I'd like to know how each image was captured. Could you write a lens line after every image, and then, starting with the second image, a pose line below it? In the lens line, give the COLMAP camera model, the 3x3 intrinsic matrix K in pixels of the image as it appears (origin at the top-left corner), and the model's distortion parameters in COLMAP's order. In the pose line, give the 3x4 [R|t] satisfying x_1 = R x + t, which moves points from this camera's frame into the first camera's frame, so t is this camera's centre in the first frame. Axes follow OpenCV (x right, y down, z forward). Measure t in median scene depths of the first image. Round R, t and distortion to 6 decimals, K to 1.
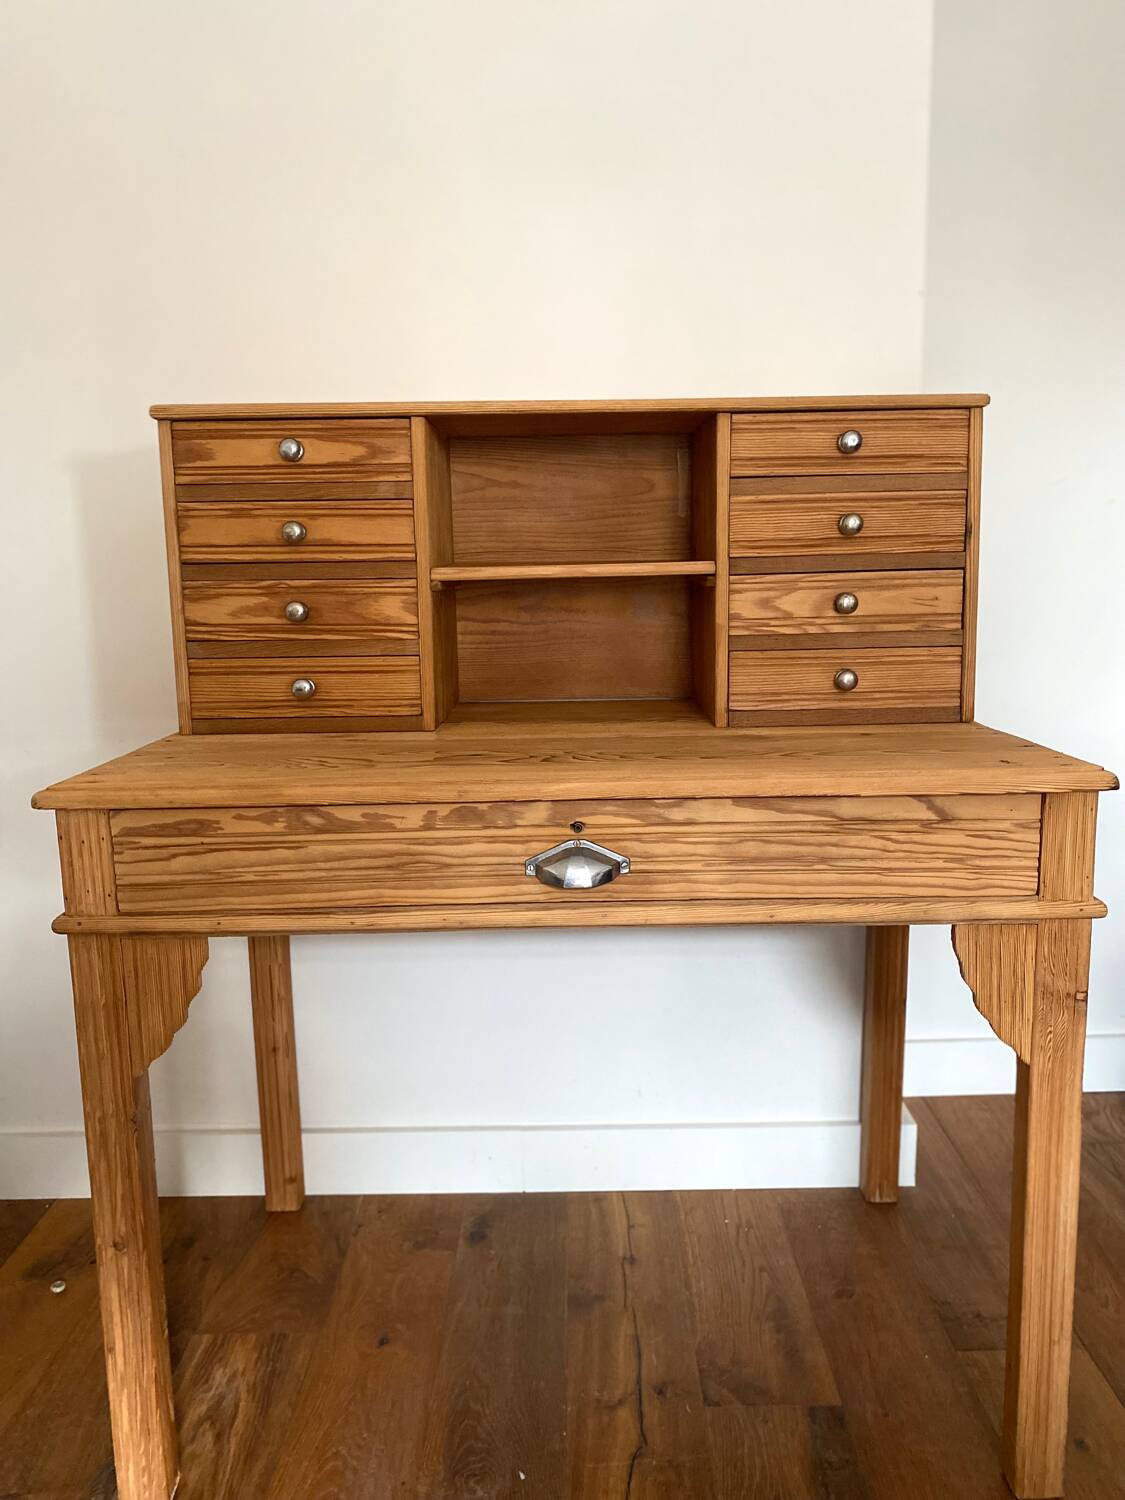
lens RADIAL K [[1141.3, 0, 571.7], [0, 1141.3, 744.9], [0, 0, 1]] dist [0.037974, -0.049686]
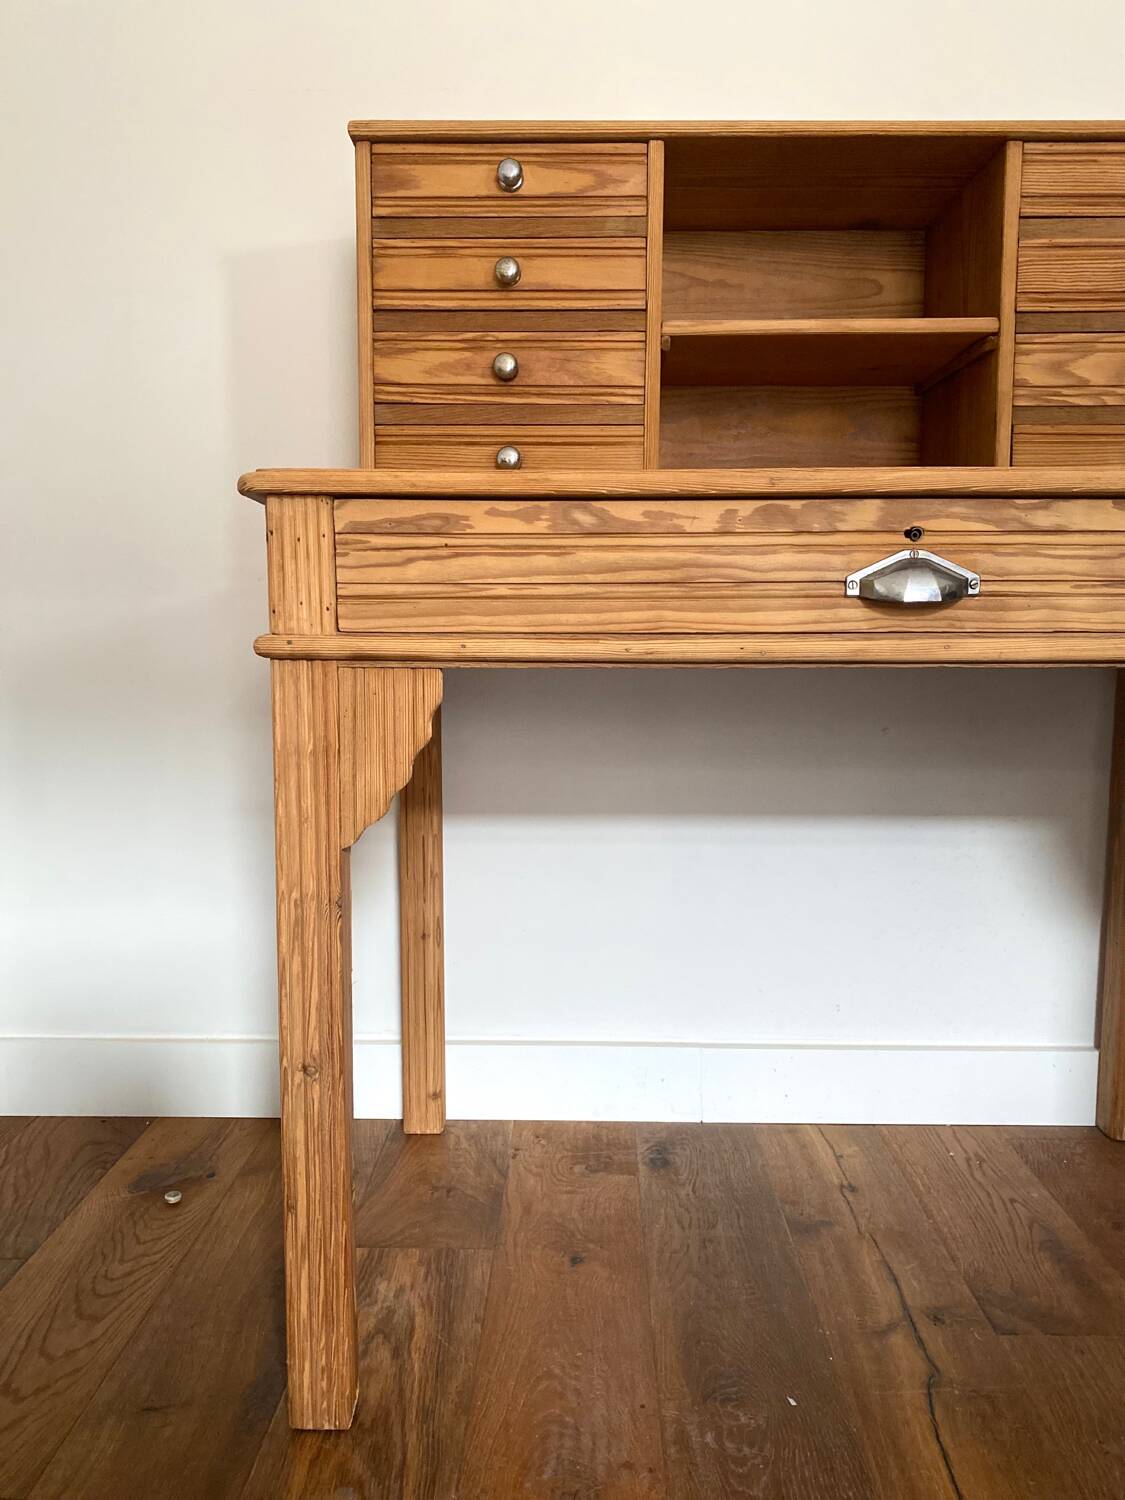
lens RADIAL K [[1141.3, 0, 570.3], [0, 1141.3, 741.7], [0, 0, 1]] dist [0.037974, -0.049686]
pose [[0.999706, 0.019821, -0.013951, -0.175434], [-0.020705, 0.997580, -0.066381, 0.218651], [0.012601, 0.066650, 0.997697, 0.166560]]
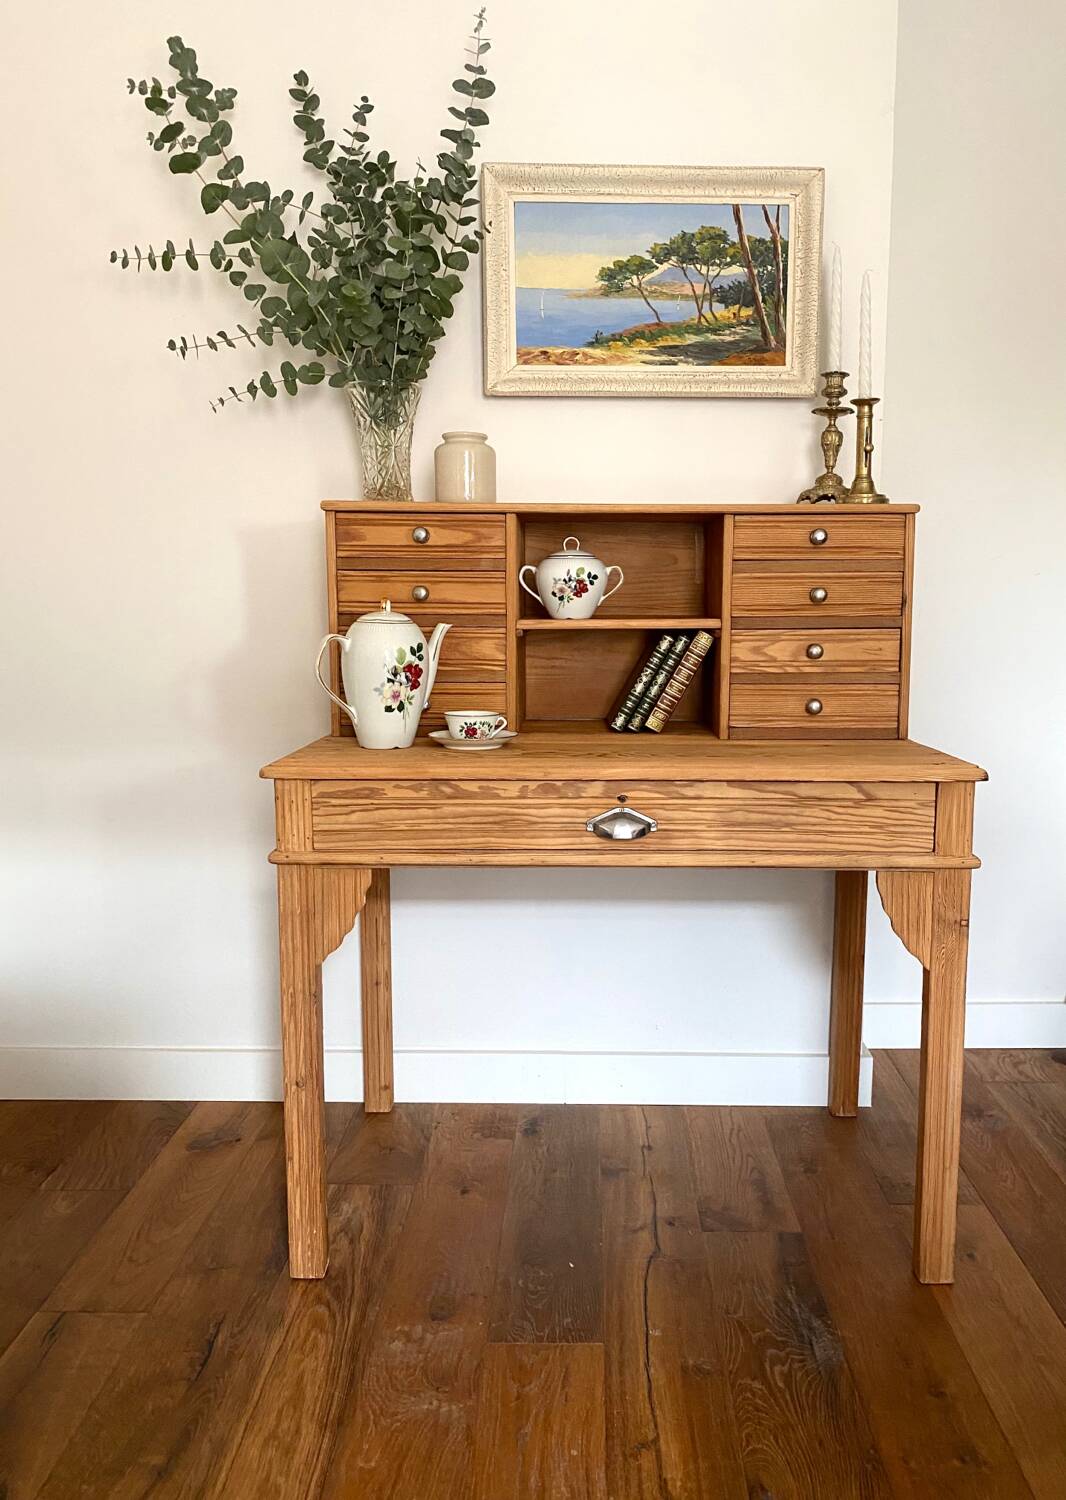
lens RADIAL K [[1156.2, 0, 573.9], [0, 1156.2, 744.0], [0, 0, 1]] dist [0.044490, -0.055147]
pose [[0.999714, 0.021790, -0.009882, -0.036133], [-0.022096, 0.999243, -0.032030, 0.039938], [0.009177, 0.032239, 0.999438, -0.403728]]
